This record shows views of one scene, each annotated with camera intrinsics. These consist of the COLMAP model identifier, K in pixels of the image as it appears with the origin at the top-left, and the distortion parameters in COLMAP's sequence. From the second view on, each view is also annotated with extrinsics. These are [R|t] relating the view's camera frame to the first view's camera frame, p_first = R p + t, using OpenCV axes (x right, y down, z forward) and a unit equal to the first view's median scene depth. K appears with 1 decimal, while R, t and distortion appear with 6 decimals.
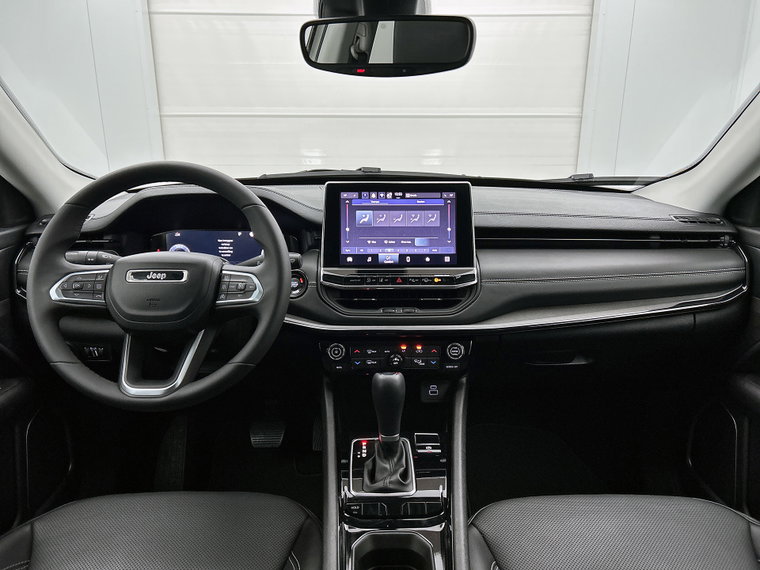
lens RADIAL K [[568.5, 0, 374.0], [0, 568.5, 284.0], [0, 0, 1]] dist [0.037286, -0.061562]
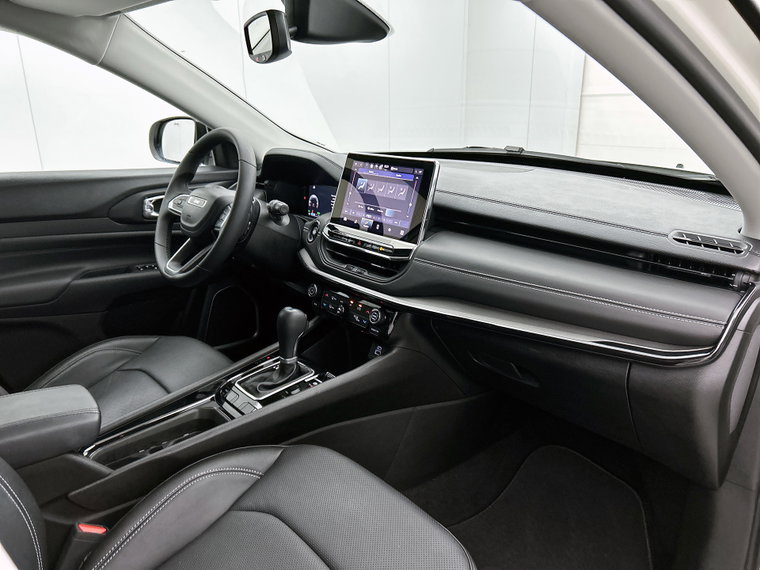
lens RADIAL K [[568.5, 0, 374.0], [0, 568.5, 284.0], [0, 0, 1]] dist [0.037286, -0.061562]
pose [[0.647482, 0.231461, -0.726080, 0.871277], [-0.208308, 0.970231, 0.123533, -0.070016], [0.733058, 0.071262, 0.676422, 0.264134]]
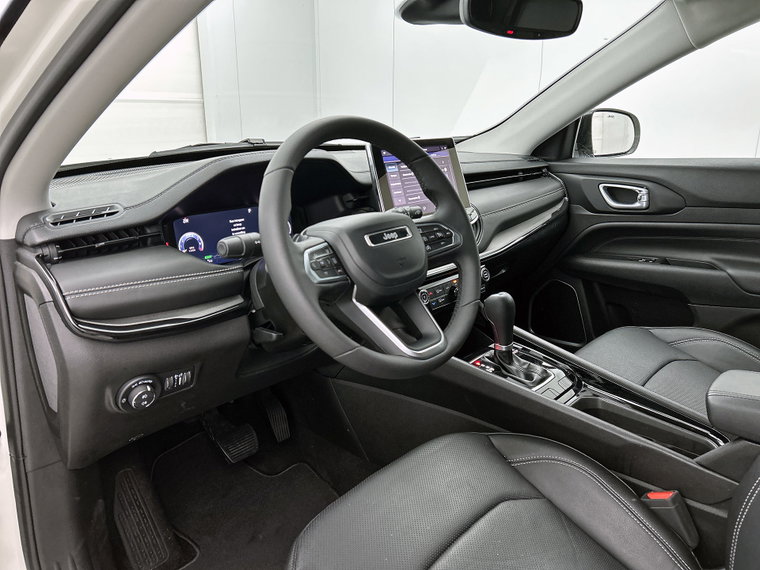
lens RADIAL K [[568.5, 0, 374.0], [0, 568.5, 284.0], [0, 0, 1]] dist [0.037286, -0.061562]
pose [[0.689463, -0.211829, 0.692654, -0.842508], [0.205111, 0.974236, 0.093777, -0.023862], [-0.694673, 0.077415, 0.715148, 0.281866]]
